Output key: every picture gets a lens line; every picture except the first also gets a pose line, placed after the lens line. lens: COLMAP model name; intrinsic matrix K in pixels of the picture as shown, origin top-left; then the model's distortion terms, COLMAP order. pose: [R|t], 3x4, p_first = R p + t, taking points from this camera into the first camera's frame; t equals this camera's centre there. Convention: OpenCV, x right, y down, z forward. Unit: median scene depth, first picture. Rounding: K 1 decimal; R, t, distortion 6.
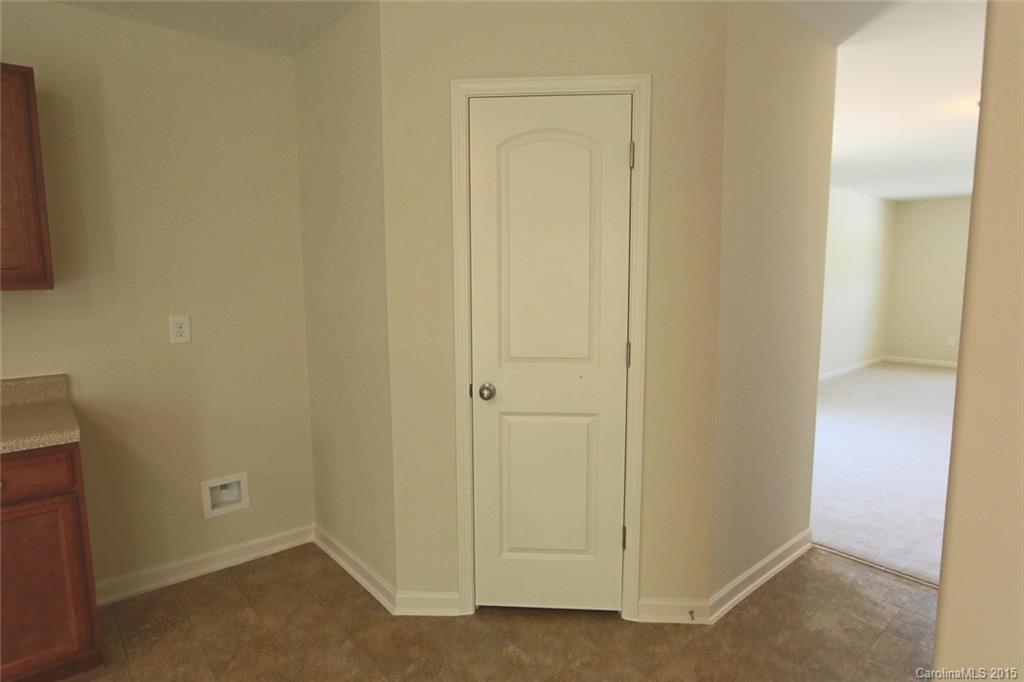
lens RADIAL K [[573.5, 0, 512.0], [0, 573.5, 341.0], [0, 0, 1]] dist [-0.001107, 0.000617]
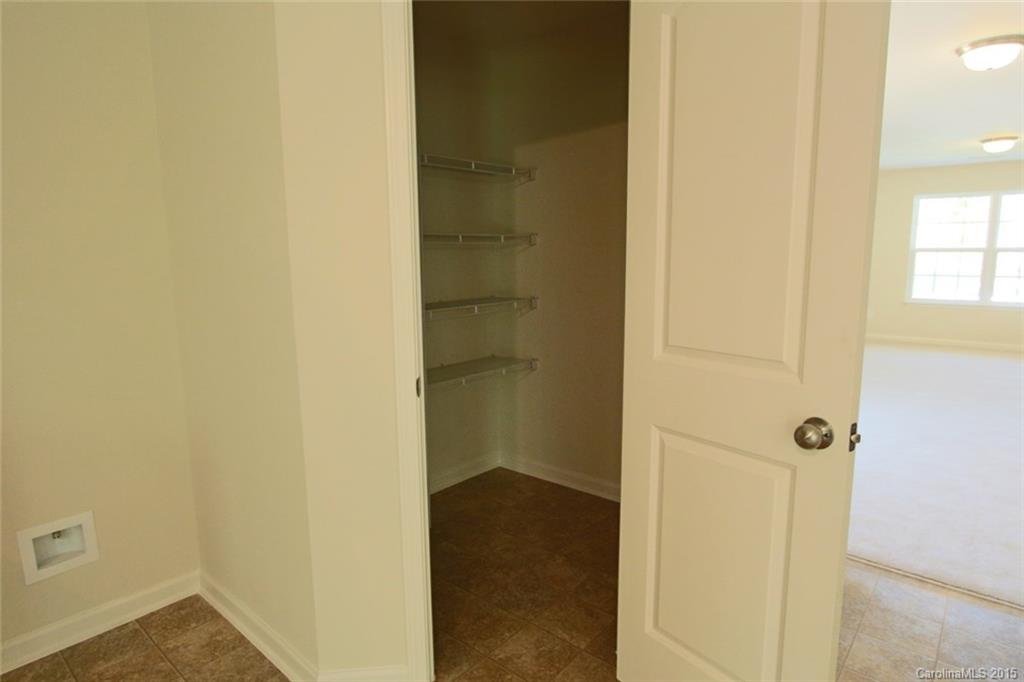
lens RADIAL K [[573.5, 0, 512.0], [0, 573.5, 341.0], [0, 0, 1]] dist [-0.001107, 0.000617]
pose [[0.988685, -0.027288, 0.147505, -0.048481], [0.022545, 0.999177, 0.033731, 0.005895], [-0.148304, -0.030024, 0.988486, 0.231397]]
